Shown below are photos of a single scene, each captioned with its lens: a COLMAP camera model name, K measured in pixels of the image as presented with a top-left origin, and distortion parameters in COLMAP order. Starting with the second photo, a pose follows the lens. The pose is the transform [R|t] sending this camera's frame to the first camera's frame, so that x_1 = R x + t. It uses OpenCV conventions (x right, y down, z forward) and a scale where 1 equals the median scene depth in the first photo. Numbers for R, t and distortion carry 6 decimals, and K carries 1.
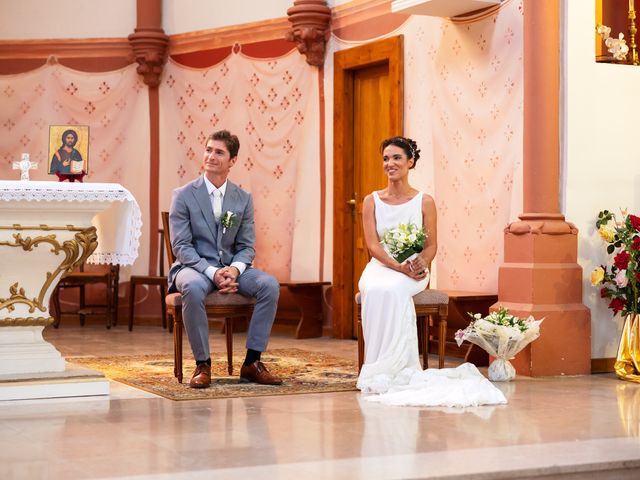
lens RADIAL K [[1299.5, 0, 319.6], [0, 1299.5, 239.9], [0, 0, 1]] dist [-0.001917, 0.000000]
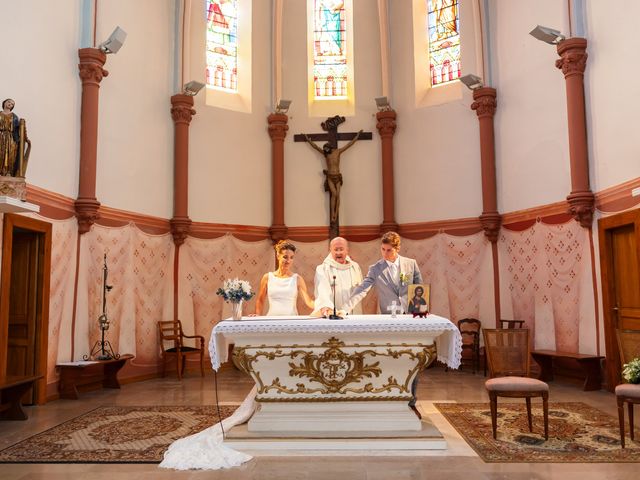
lens RADIAL K [[559.8, 0, 319.9], [0, 559.8, 237.7], [0, 0, 1]] dist [0.011224, -0.007821]
pose [[0.886223, -0.058933, -0.459495, 0.024748], [0.013426, 0.994726, -0.101686, -0.051284], [0.463064, 0.083948, 0.882340, 0.189917]]
